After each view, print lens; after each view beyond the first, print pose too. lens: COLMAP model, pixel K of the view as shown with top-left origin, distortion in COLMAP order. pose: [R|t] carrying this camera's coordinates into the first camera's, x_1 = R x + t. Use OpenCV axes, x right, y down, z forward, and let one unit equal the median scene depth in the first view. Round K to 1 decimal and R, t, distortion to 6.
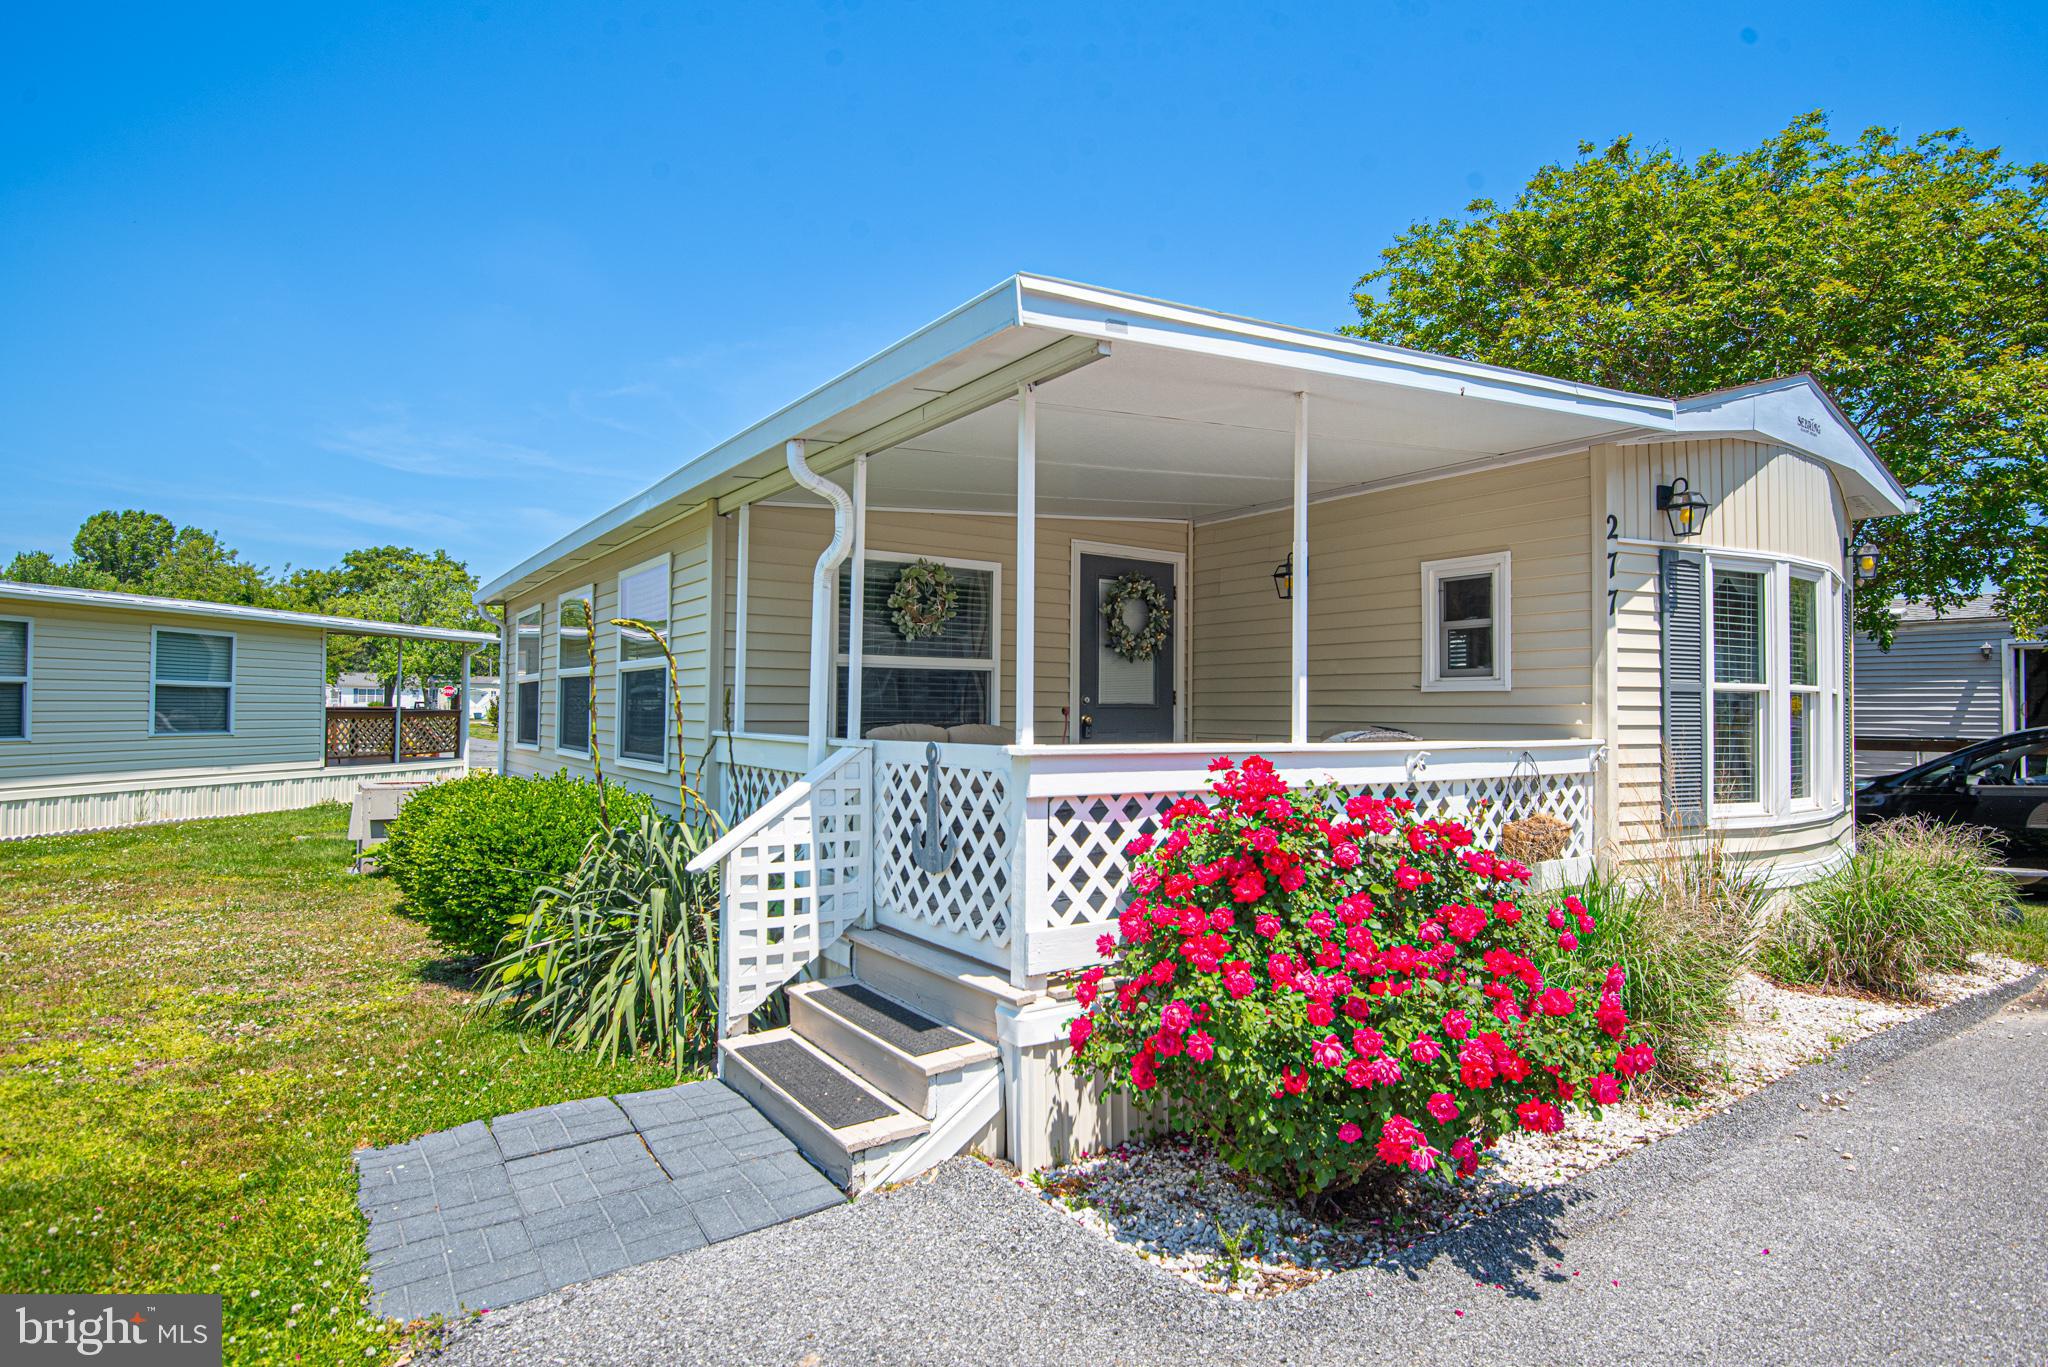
lens RADIAL K [[1074.5, 0, 1032.2], [0, 1074.5, 684.6], [0, 0, 1]] dist [0.009792, -0.006337]
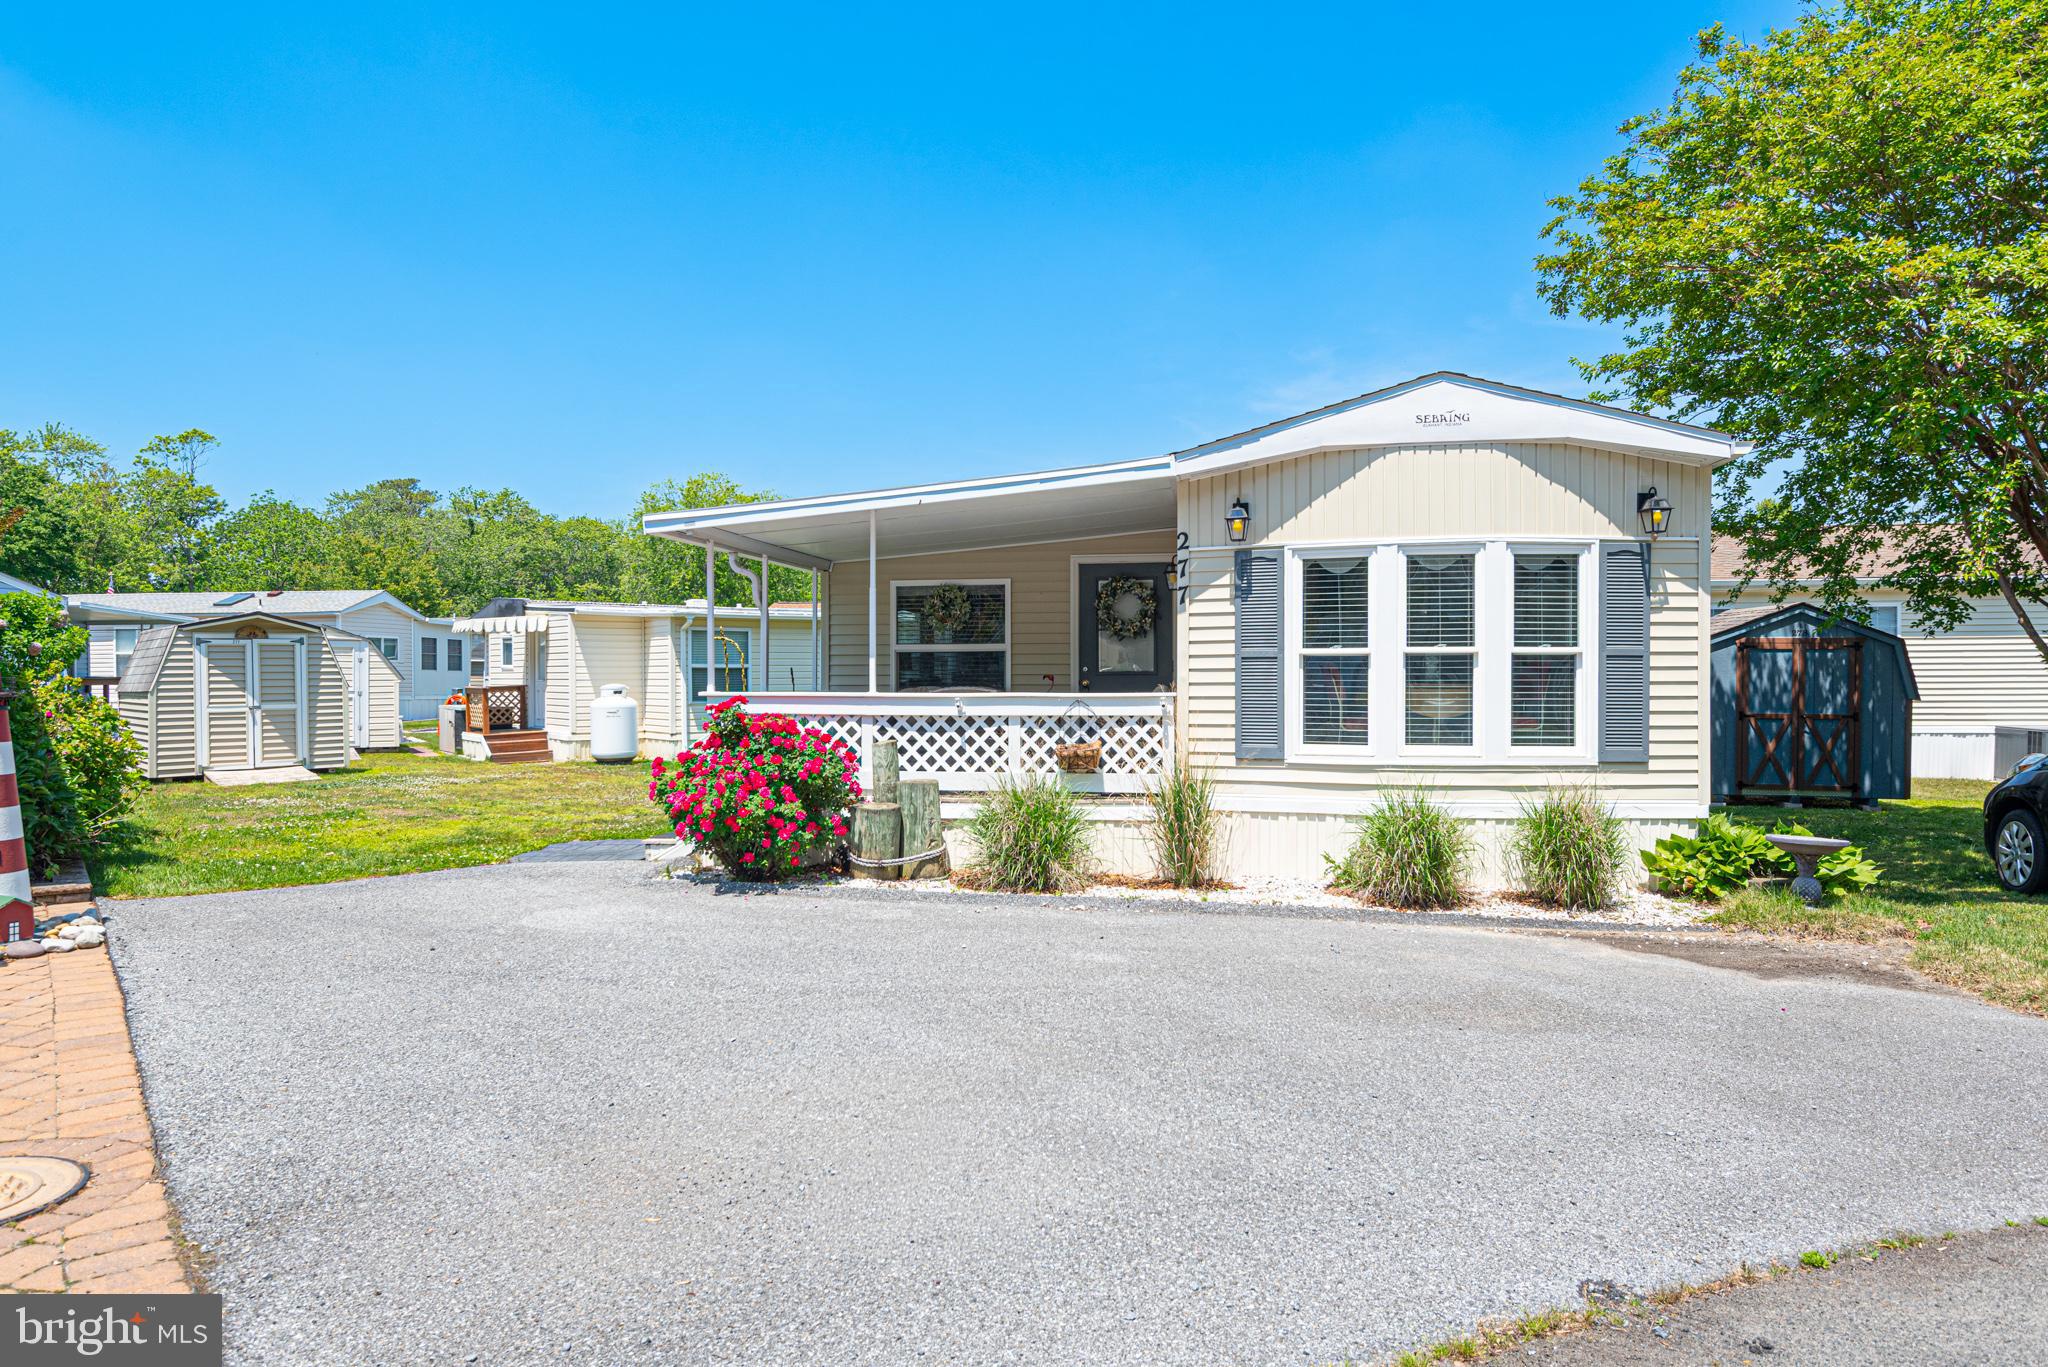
lens RADIAL K [[1374.5, 0, 1027.8], [0, 1374.5, 678.9], [0, 0, 1]] dist [0.012809, -0.012558]
pose [[0.708624, -0.011619, -0.705490, 2.071663], [0.026527, 0.999596, 0.010183, 0.011601], [0.705087, -0.025930, 0.708646, -0.517111]]
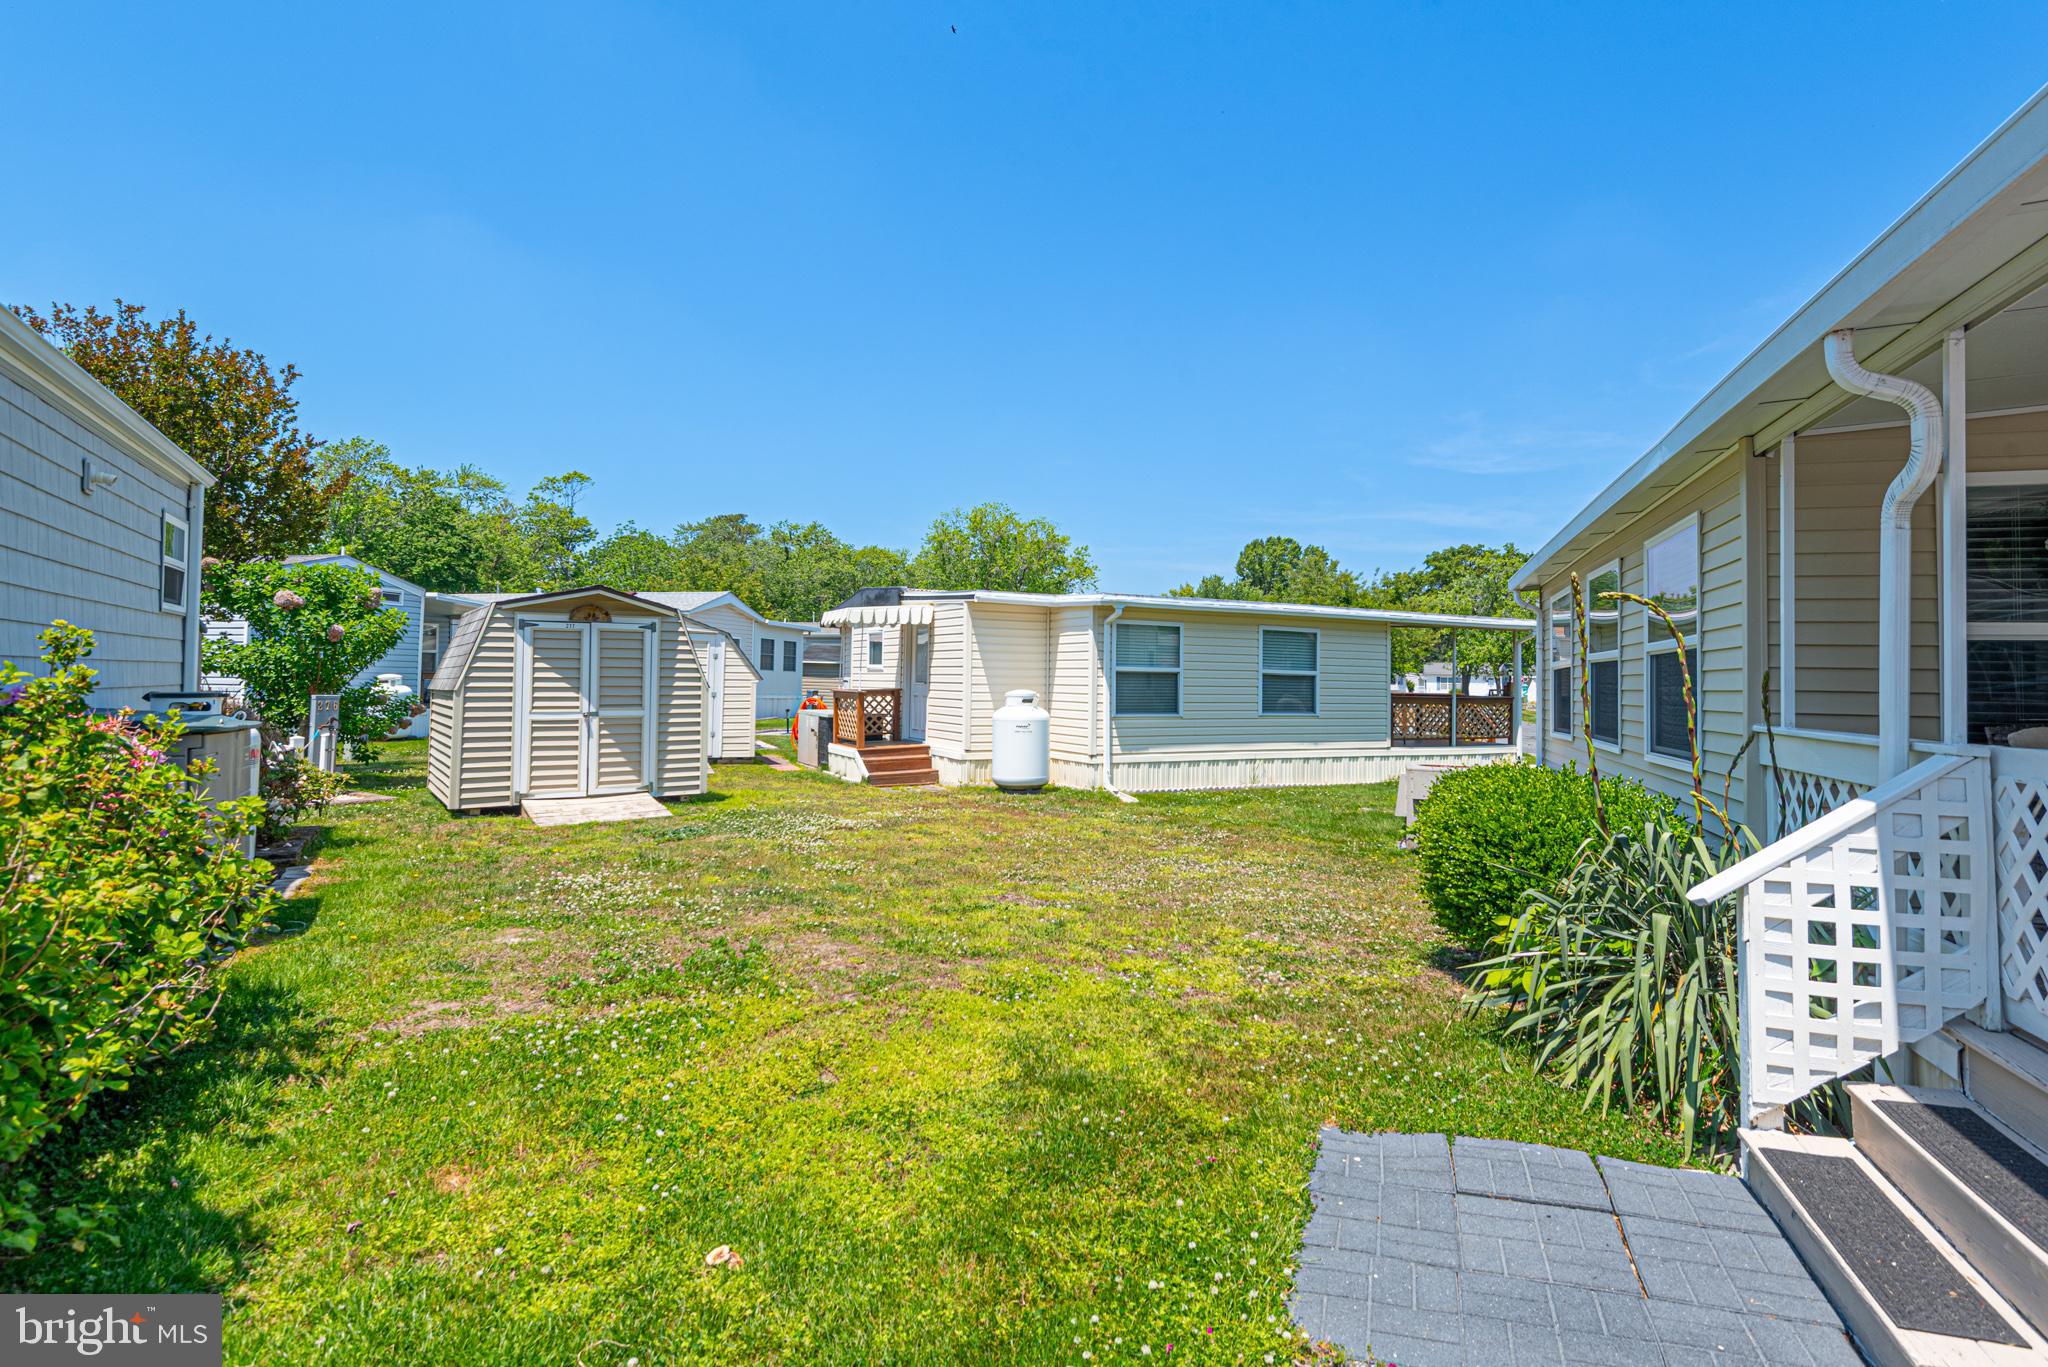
lens RADIAL K [[1074.5, 0, 1050.2], [0, 1074.5, 637.9], [0, 0, 1]] dist [0.009792, -0.006337]
pose [[0.611940, -0.034044, -0.790171, 0.026065], [0.009031, 0.999309, -0.036060, 0.003014], [0.790853, 0.014931, 0.611824, 0.119812]]
